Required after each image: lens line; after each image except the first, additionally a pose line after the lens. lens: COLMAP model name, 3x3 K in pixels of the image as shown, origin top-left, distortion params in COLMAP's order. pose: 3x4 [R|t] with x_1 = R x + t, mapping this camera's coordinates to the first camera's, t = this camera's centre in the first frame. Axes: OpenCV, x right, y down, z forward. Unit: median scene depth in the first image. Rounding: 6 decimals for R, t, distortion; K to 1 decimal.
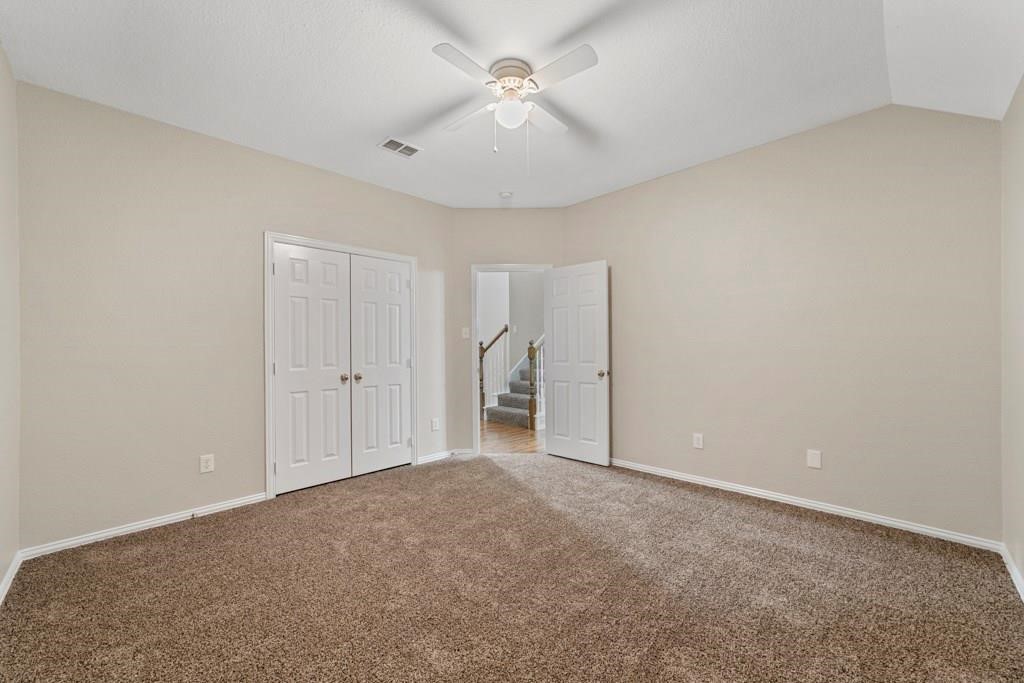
lens RADIAL K [[397.0, 0, 512.0], [0, 397.0, 341.5], [0, 0, 1]] dist [-0.016533, 0.007812]
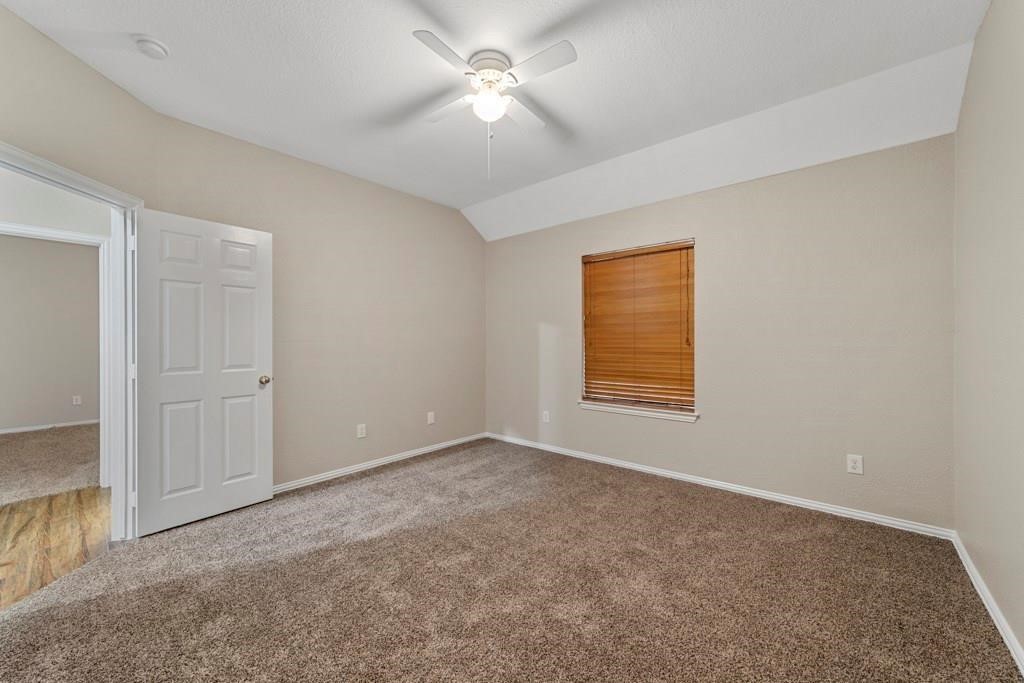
lens RADIAL K [[390.9, 0, 512.6], [0, 390.9, 344.2], [0, 0, 1]] dist [-0.015618, 0.008252]
pose [[-0.077239, -0.000431, 0.997013, -0.601385], [-0.010158, 0.999948, -0.000354, 0.007402], [-0.996961, -0.010155, -0.077239, 0.633866]]
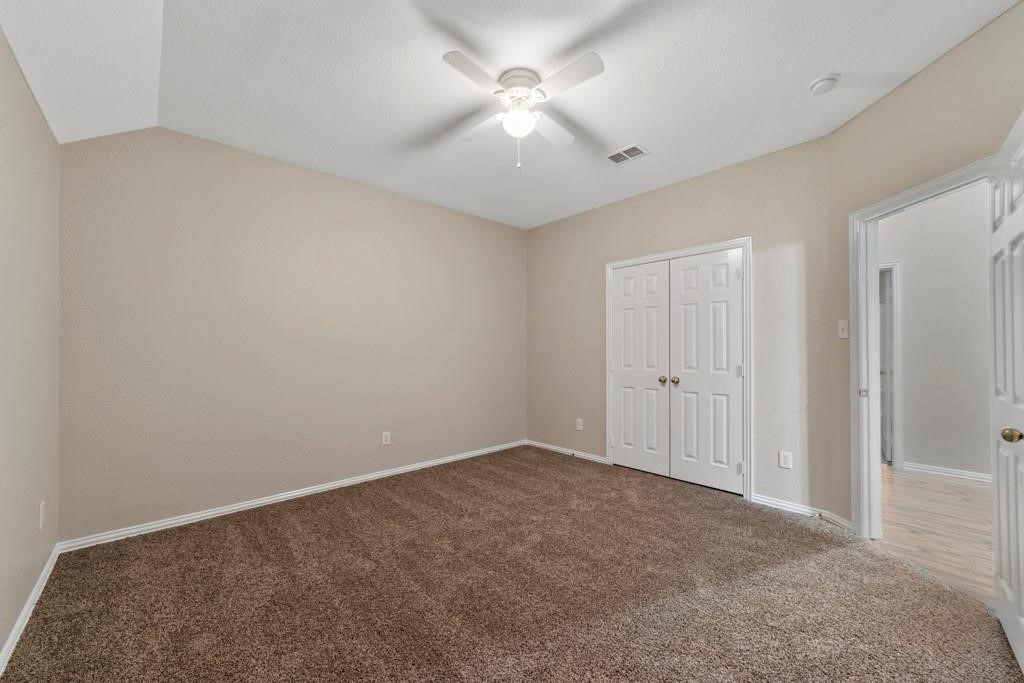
lens RADIAL K [[397.0, 0, 512.0], [0, 397.0, 341.5], [0, 0, 1]] dist [-0.016533, 0.007812]
pose [[-0.041602, -0.015961, -0.999007, 0.633295], [0.008685, 0.999829, -0.016336, 0.004267], [0.999096, -0.009356, -0.041457, 0.634561]]
